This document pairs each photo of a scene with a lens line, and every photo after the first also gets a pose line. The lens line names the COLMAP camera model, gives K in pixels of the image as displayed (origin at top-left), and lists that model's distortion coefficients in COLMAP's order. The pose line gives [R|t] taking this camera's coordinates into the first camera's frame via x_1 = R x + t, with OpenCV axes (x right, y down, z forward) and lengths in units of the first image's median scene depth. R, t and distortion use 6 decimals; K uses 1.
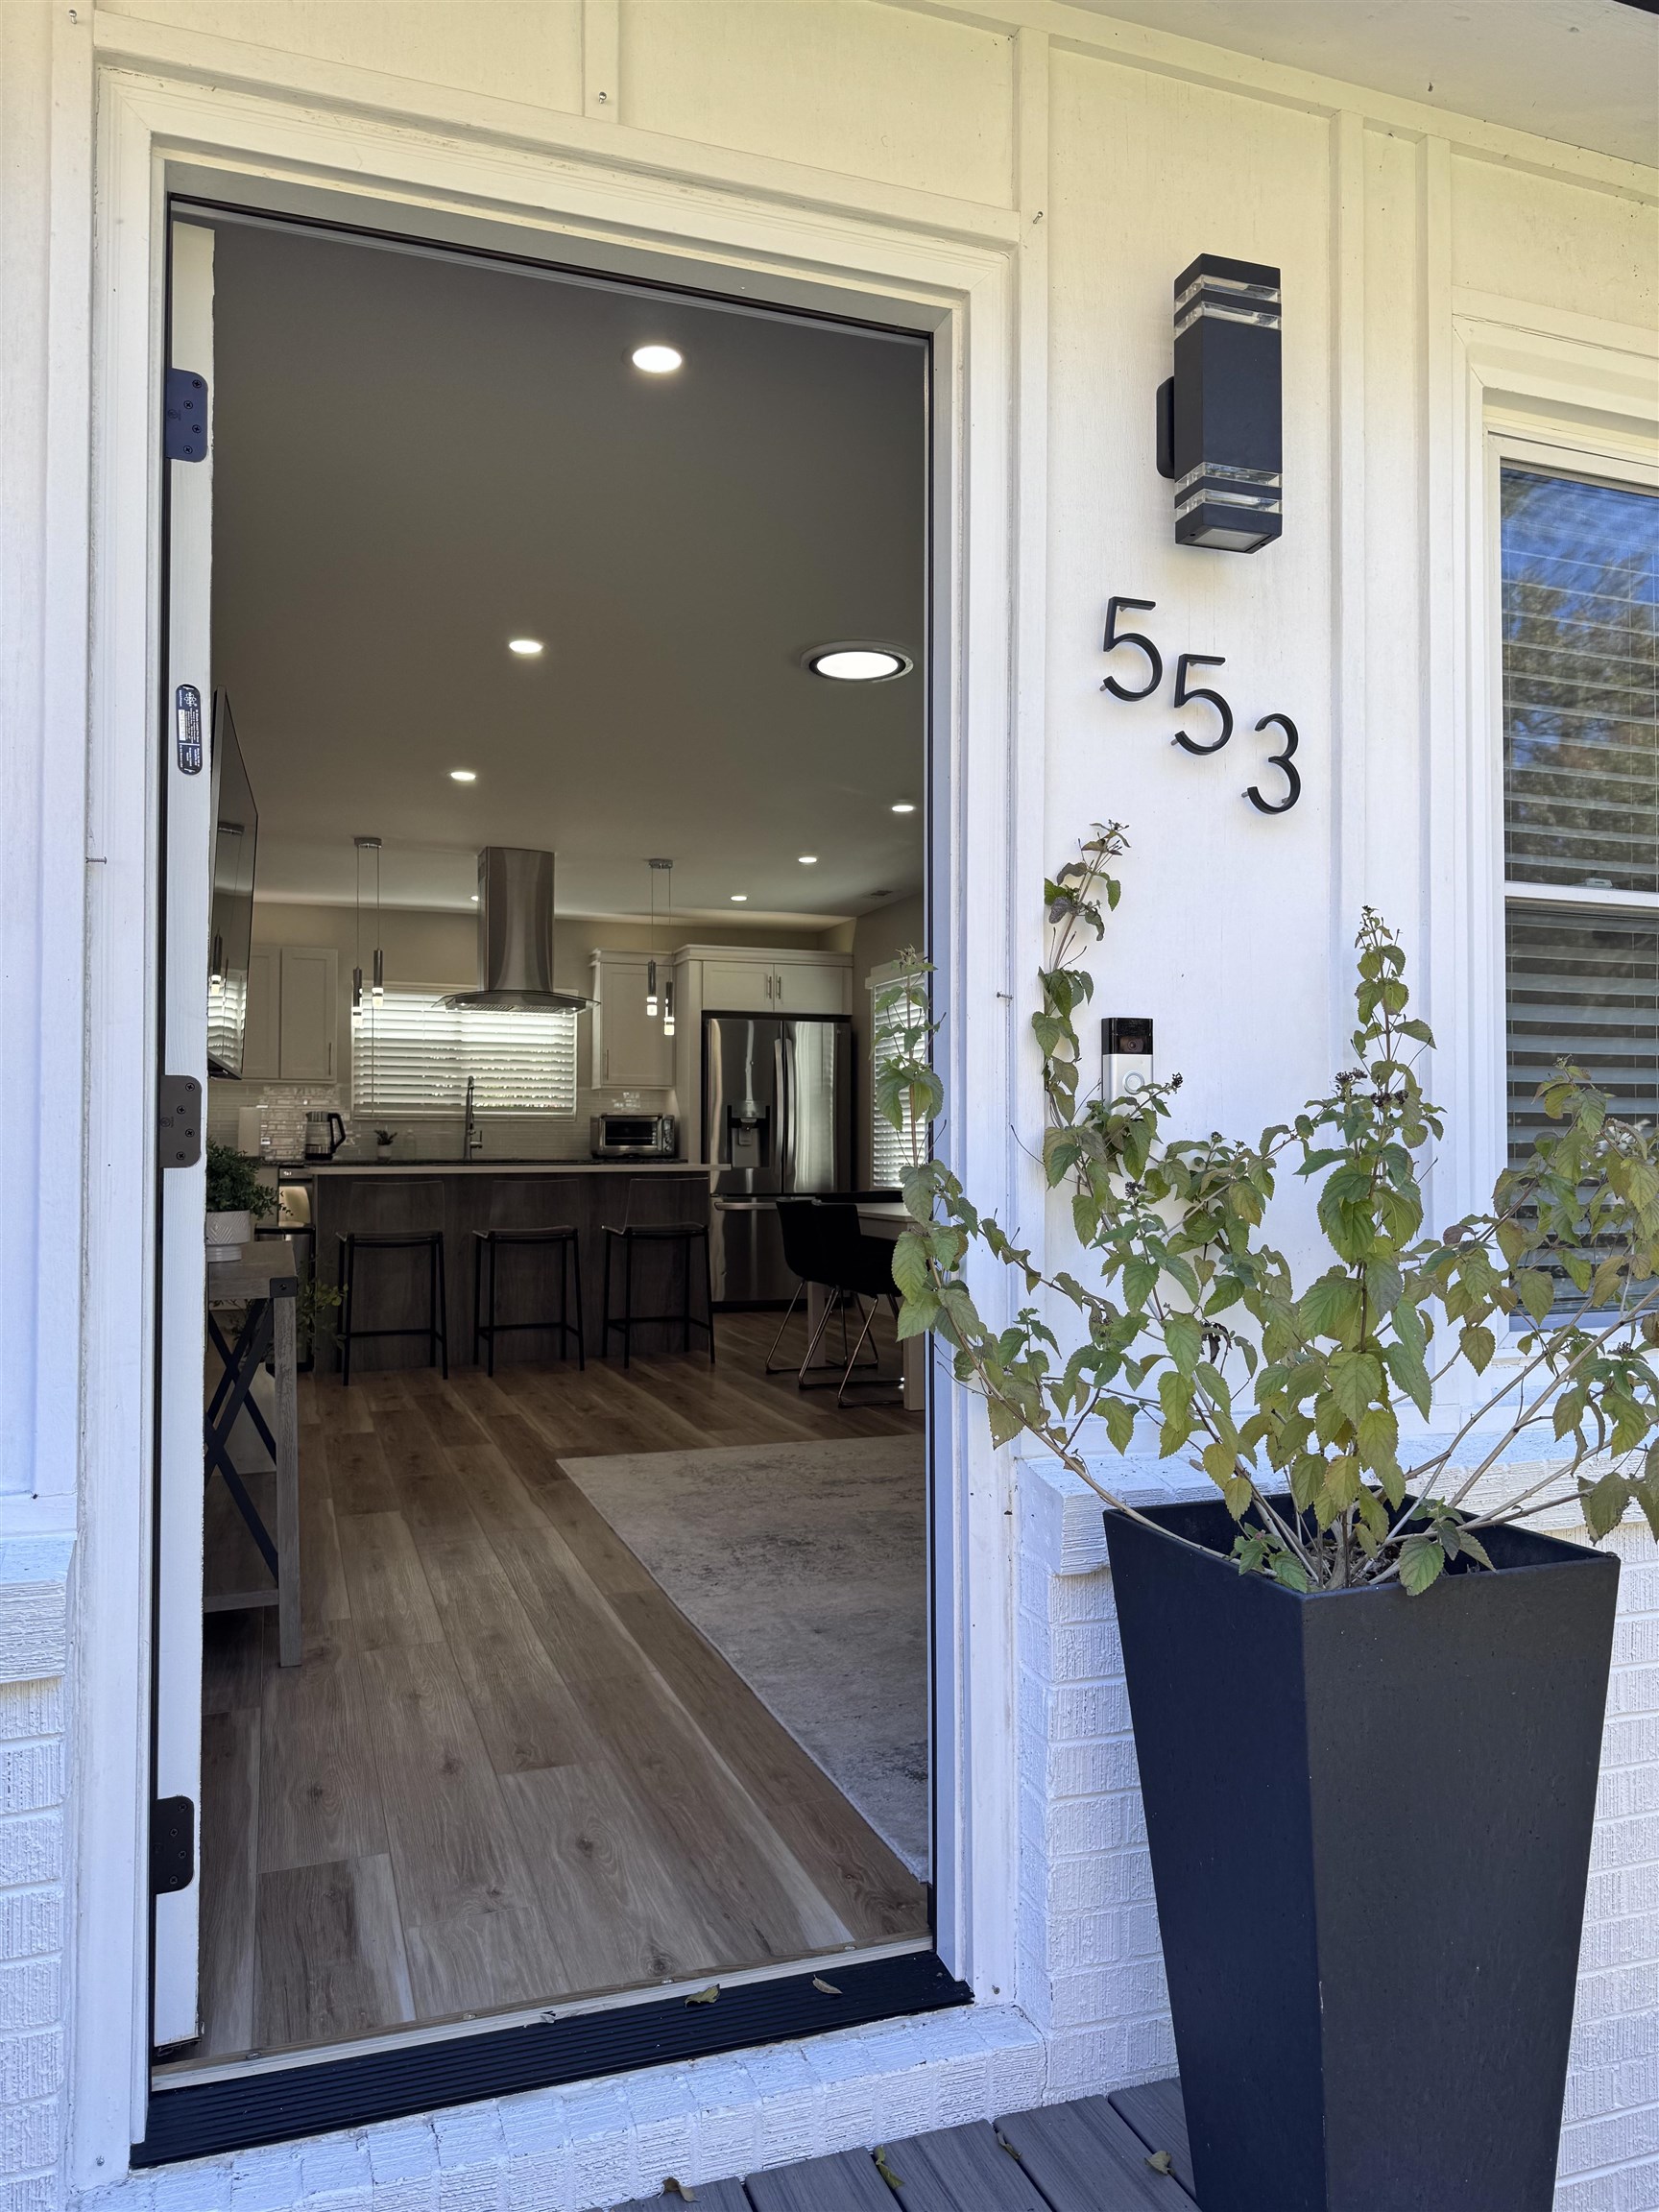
lens RADIAL K [[1542.8, 0, 839.5], [0, 1542.8, 1117.7], [0, 0, 1]] dist [0.076098, 0.000888]
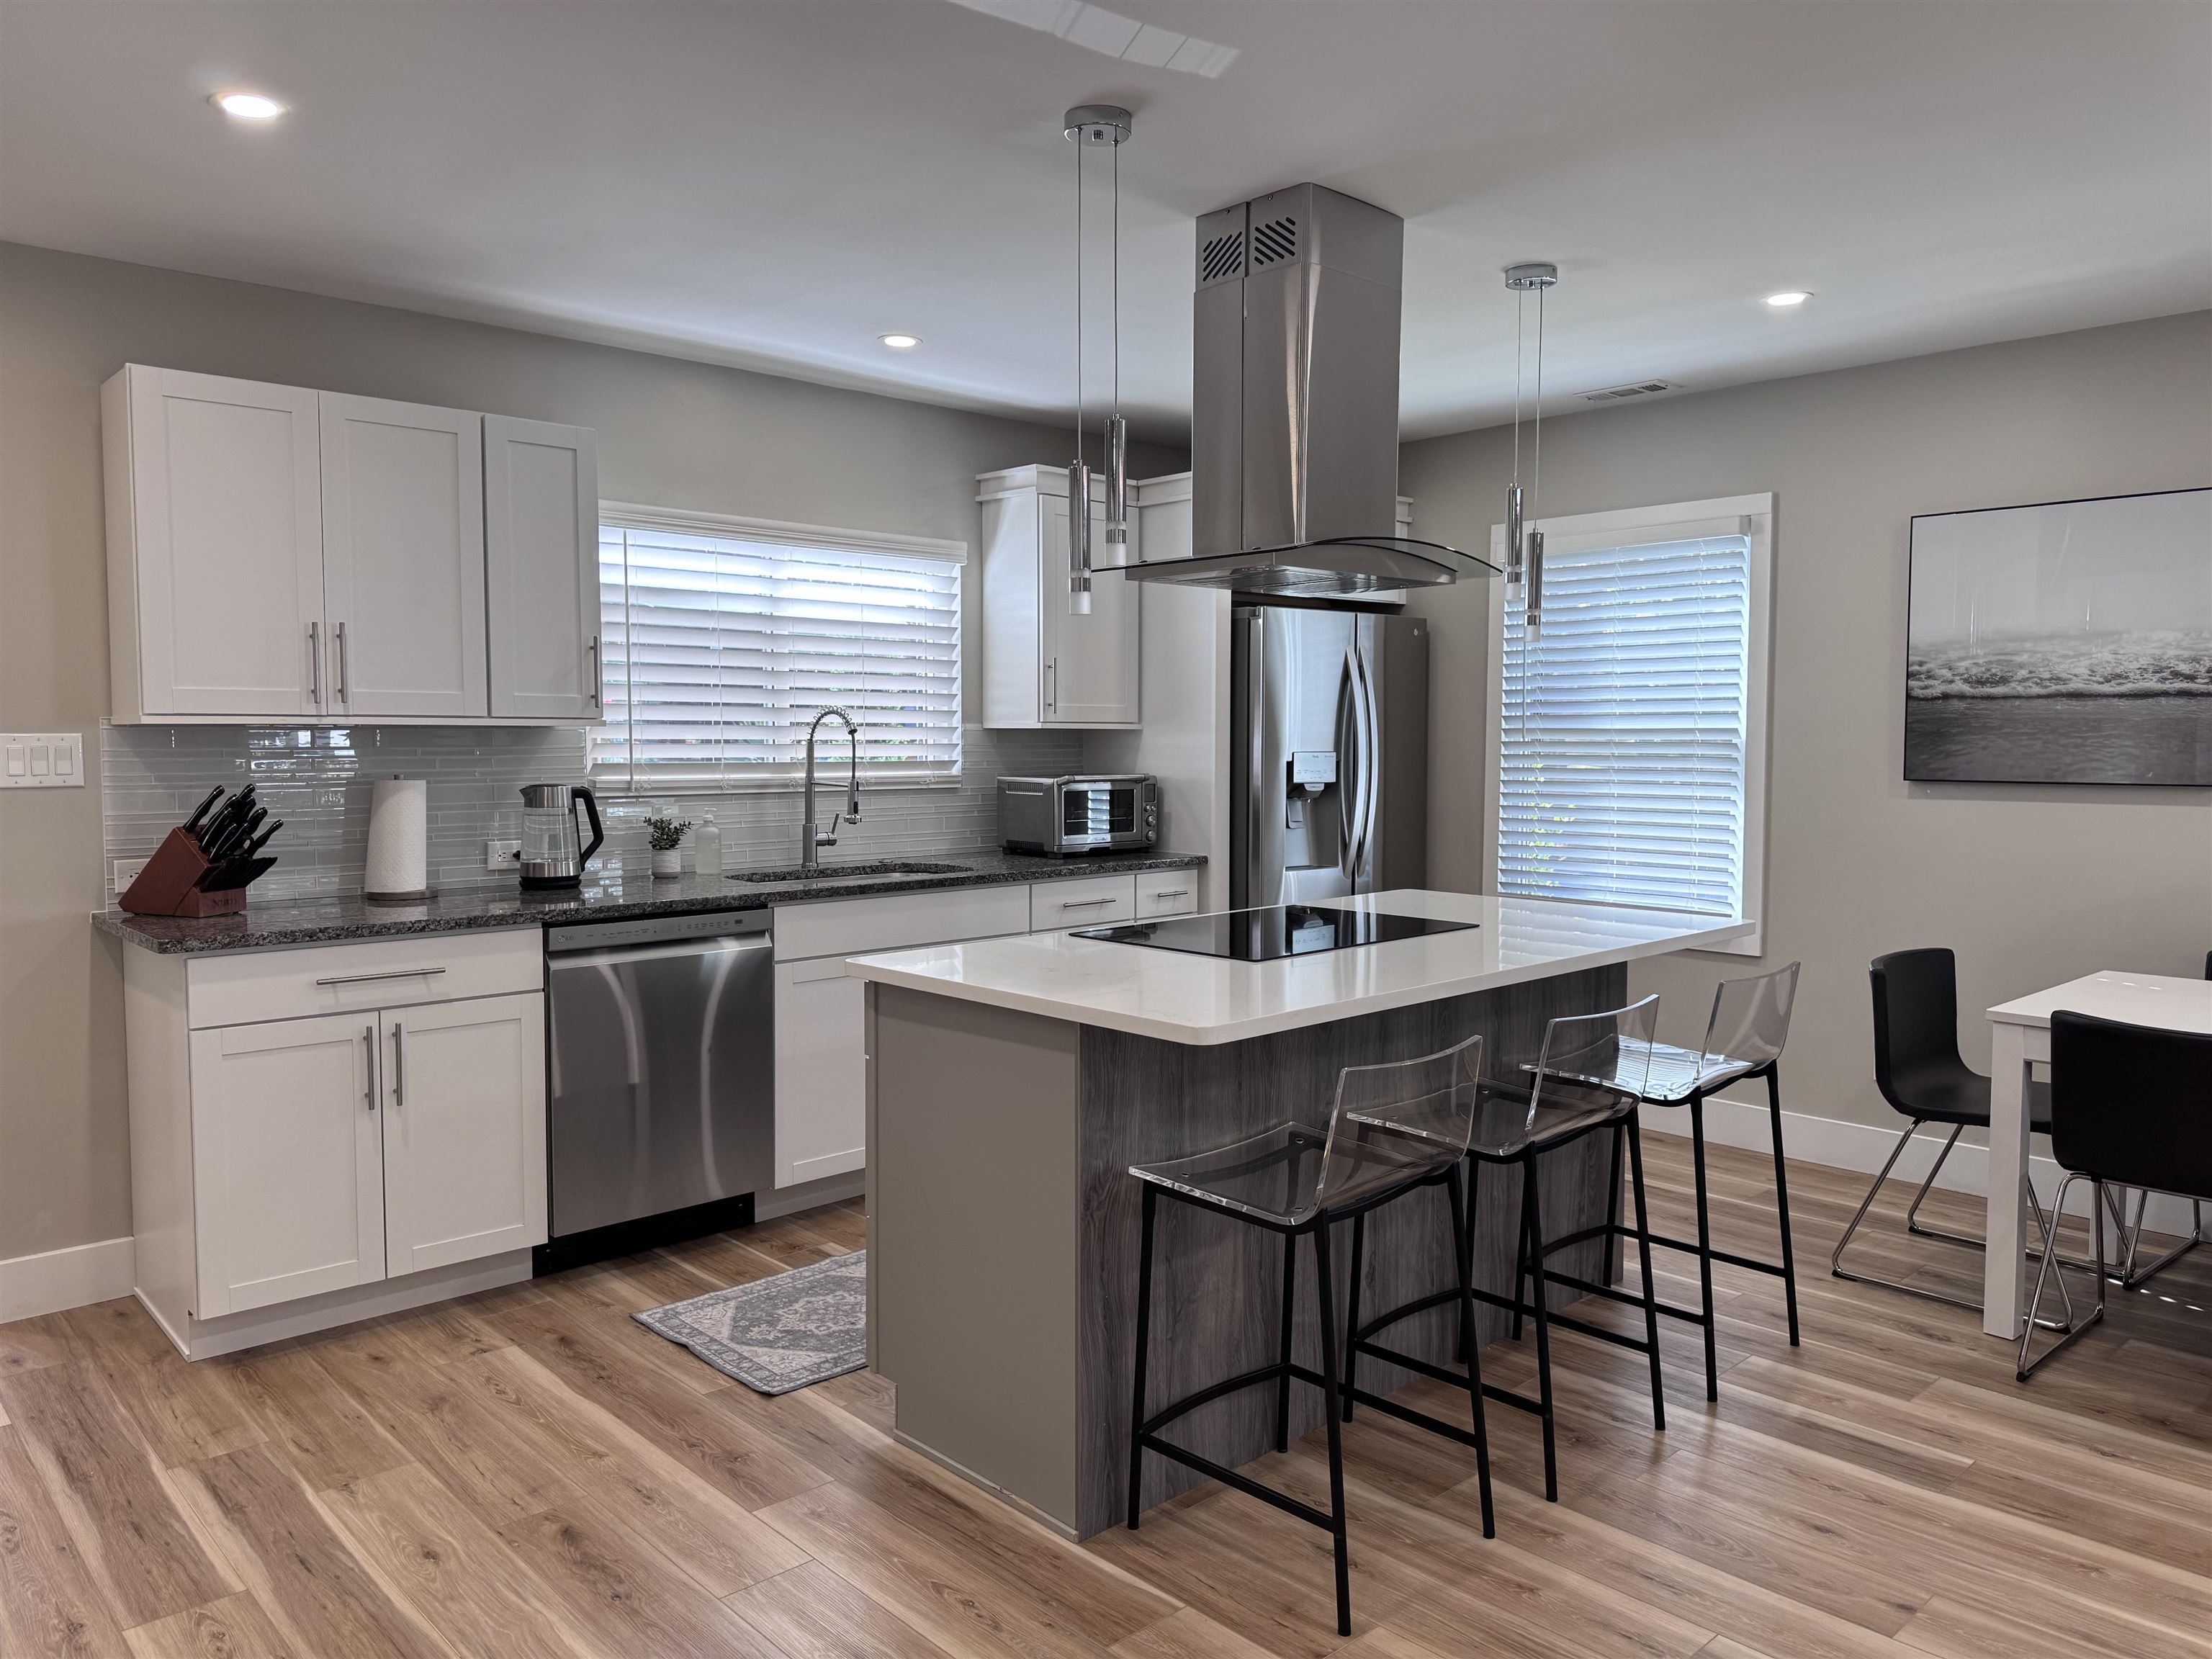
lens RADIAL K [[1547.7, 0, 1110.0], [0, 1547.7, 819.3], [0, 0, 1]] dist [0.057736, -0.061056]
pose [[0.920057, -0.020356, 0.391255, -0.367559], [-0.008948, 0.997297, 0.072929, -0.028946], [-0.391682, -0.070599, 0.917388, 0.521206]]
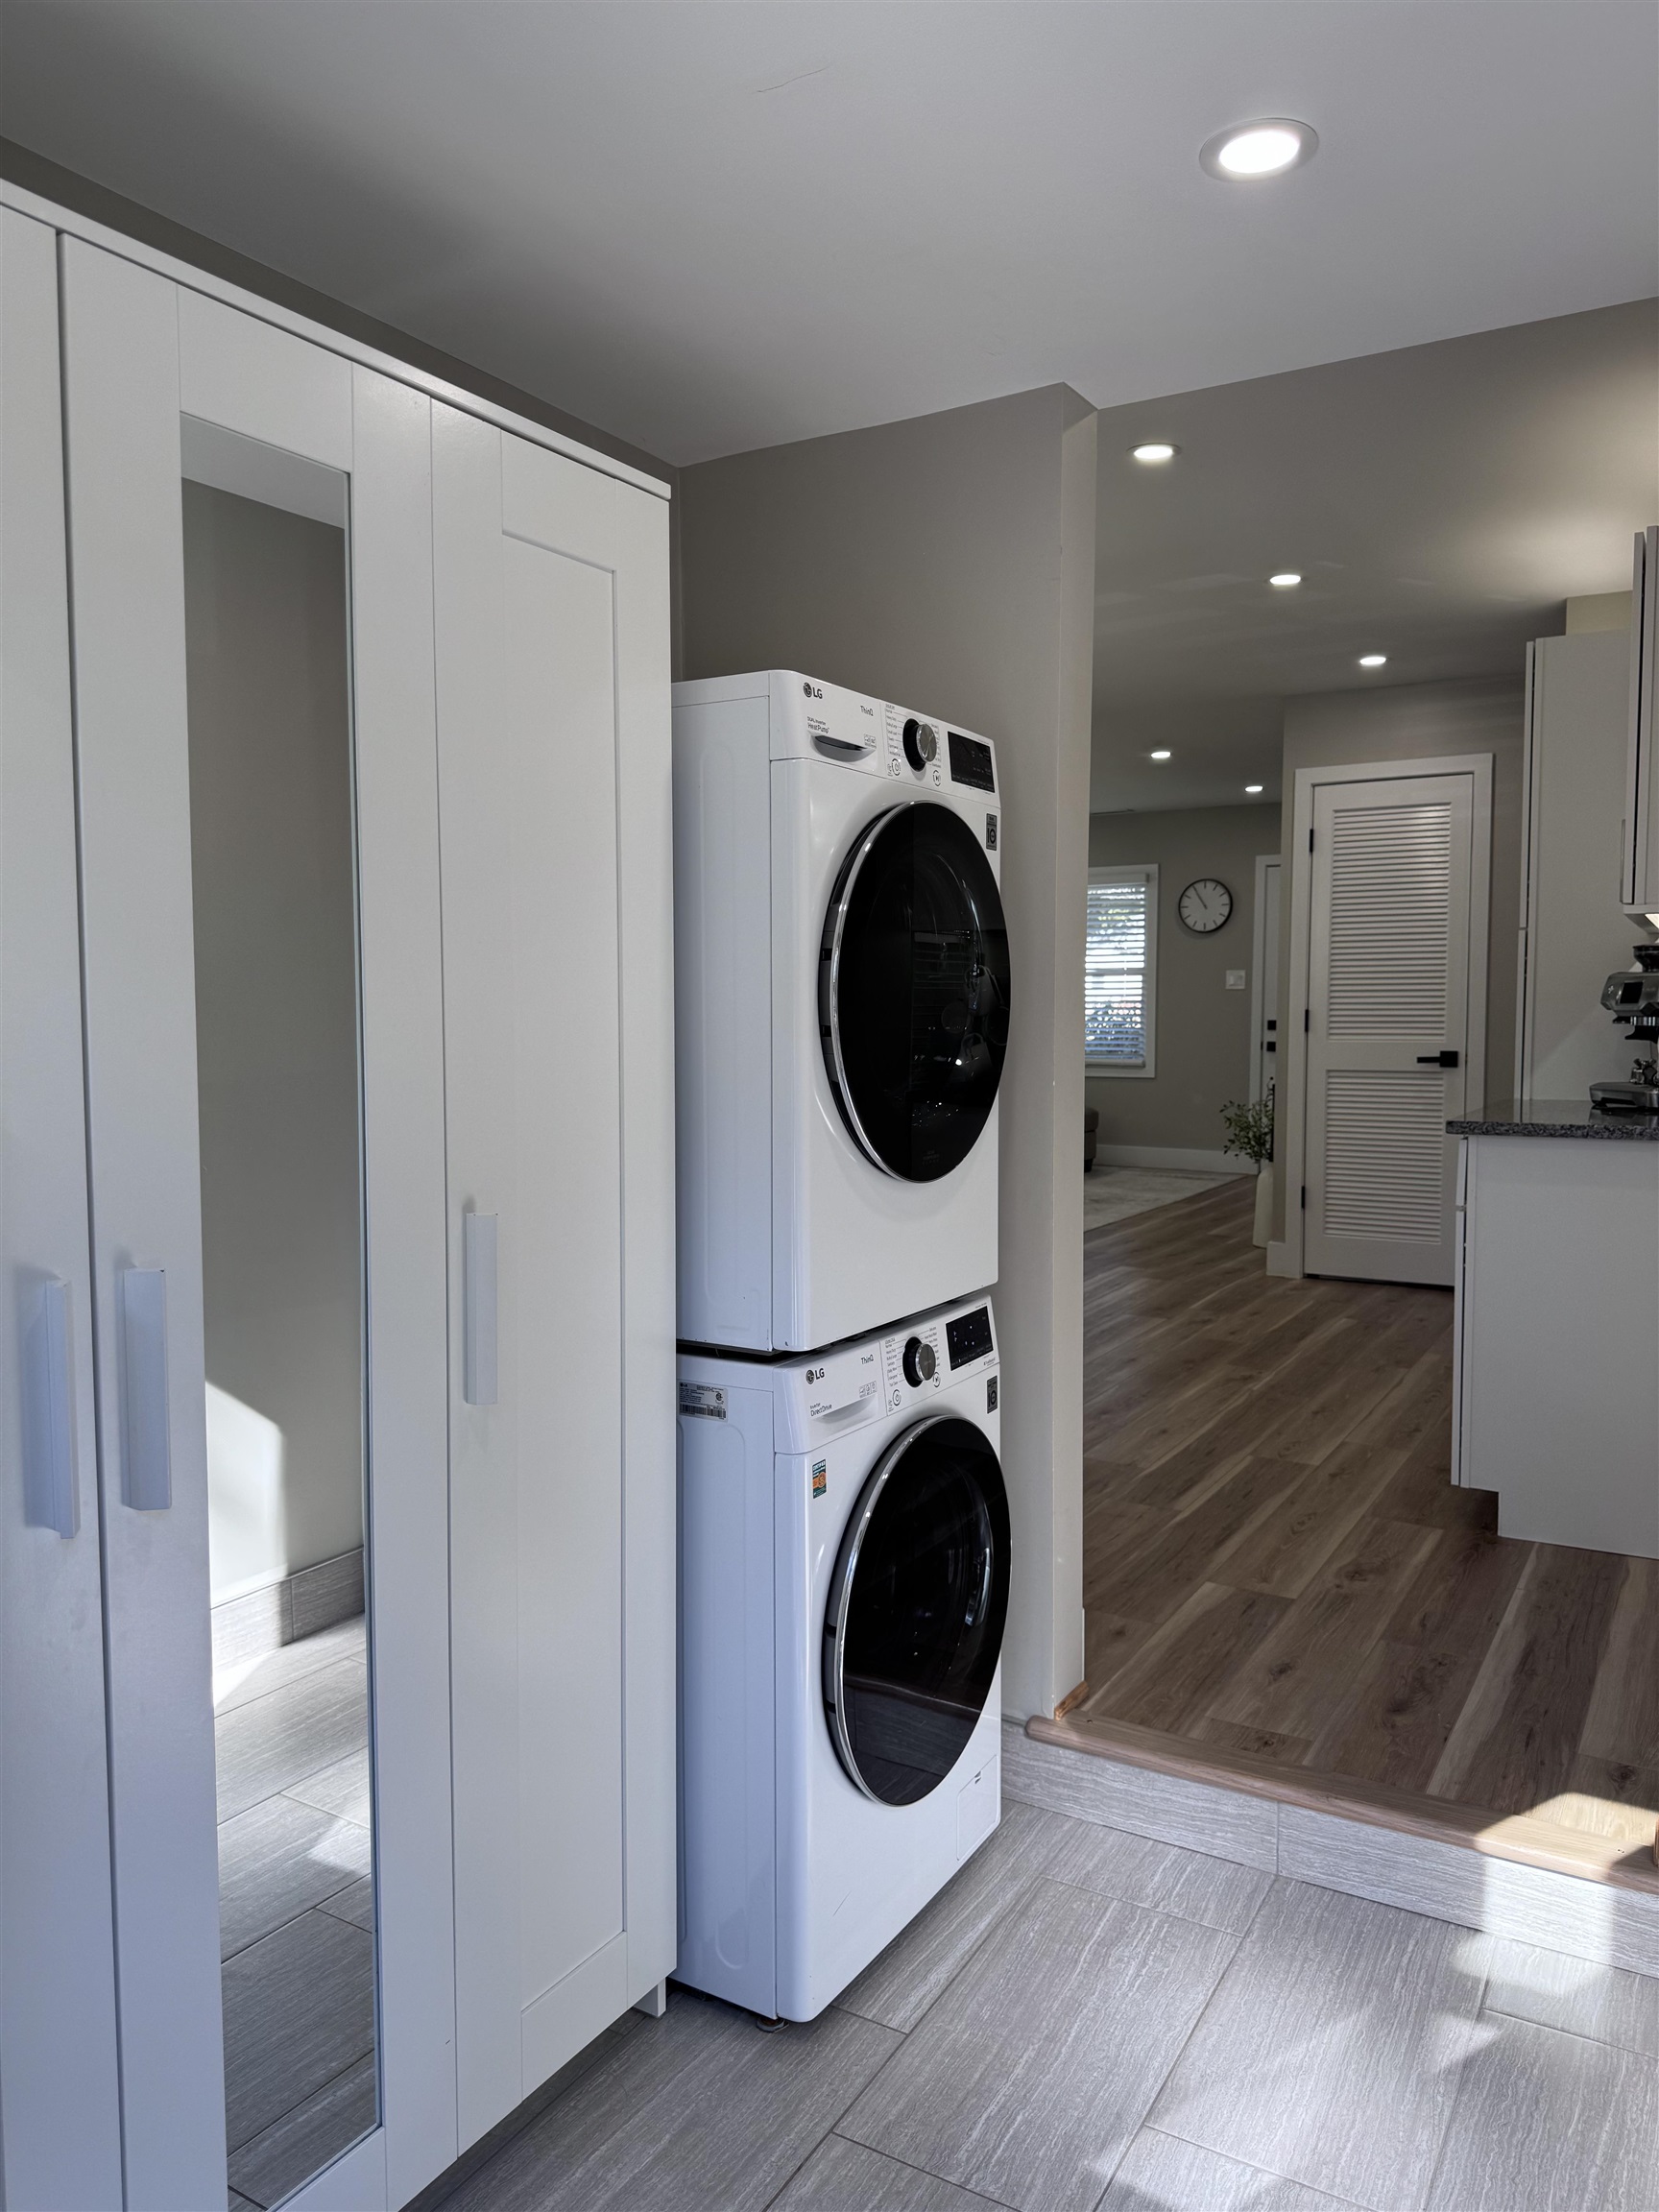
lens RADIAL K [[1547.7, 0, 776.4], [0, 1547.7, 1117.3], [0, 0, 1]] dist [0.057736, -0.061056]
pose [[-0.617930, -0.061666, 0.783811, -0.661397], [-0.019374, 0.997811, 0.063228, 0.004952], [-0.785995, 0.023885, -0.617772, 1.200557]]
